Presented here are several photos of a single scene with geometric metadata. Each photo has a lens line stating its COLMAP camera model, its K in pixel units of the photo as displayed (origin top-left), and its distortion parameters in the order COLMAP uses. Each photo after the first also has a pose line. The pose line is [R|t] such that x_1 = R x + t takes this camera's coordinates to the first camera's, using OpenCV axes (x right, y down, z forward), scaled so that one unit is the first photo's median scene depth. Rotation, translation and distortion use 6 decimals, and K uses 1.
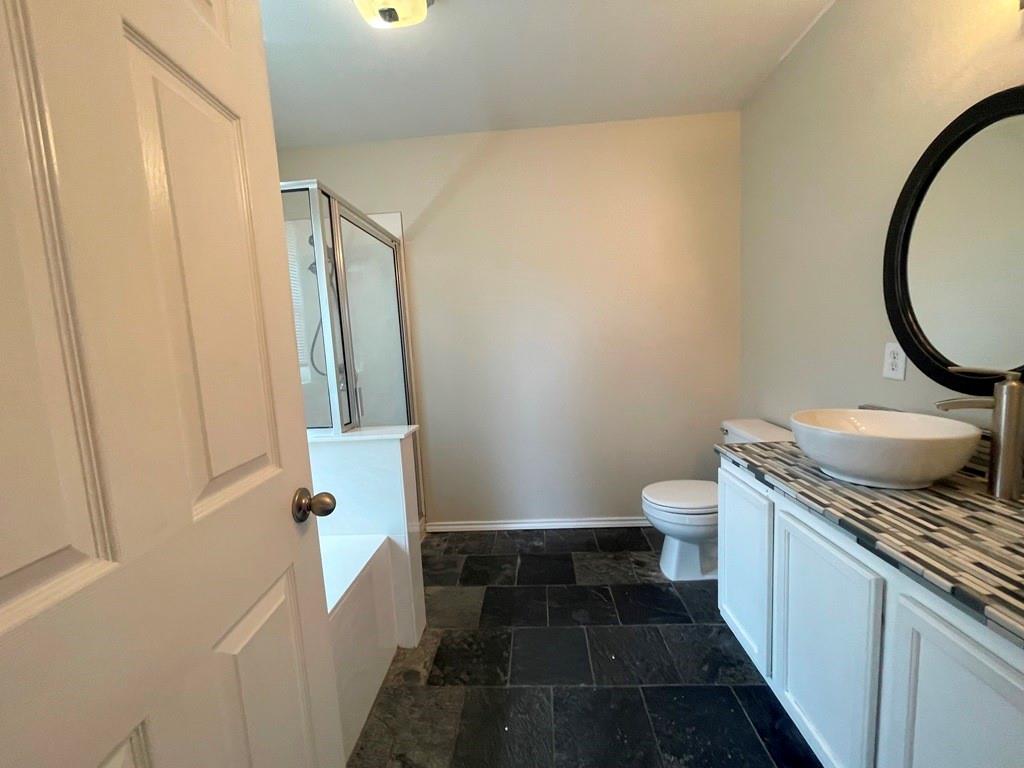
lens RADIAL K [[414.1, 0, 511.5], [0, 414.1, 383.3], [0, 0, 1]] dist [-0.003097, 0.000370]
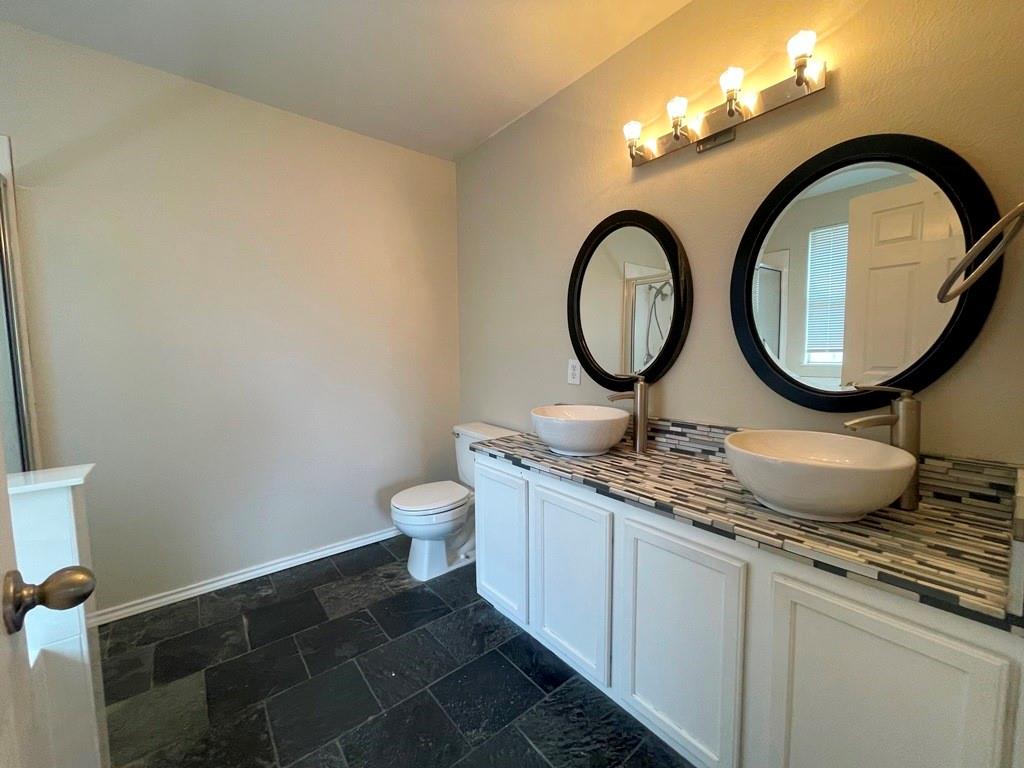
lens RADIAL K [[415.2, 0, 507.2], [0, 415.2, 382.6], [0, 0, 1]] dist [-0.000988, 0.000318]
pose [[0.743993, -0.005433, 0.668166, -0.225285], [0.038449, 0.998658, -0.034692, 0.025606], [-0.667080, 0.051501, 0.743203, 0.070707]]
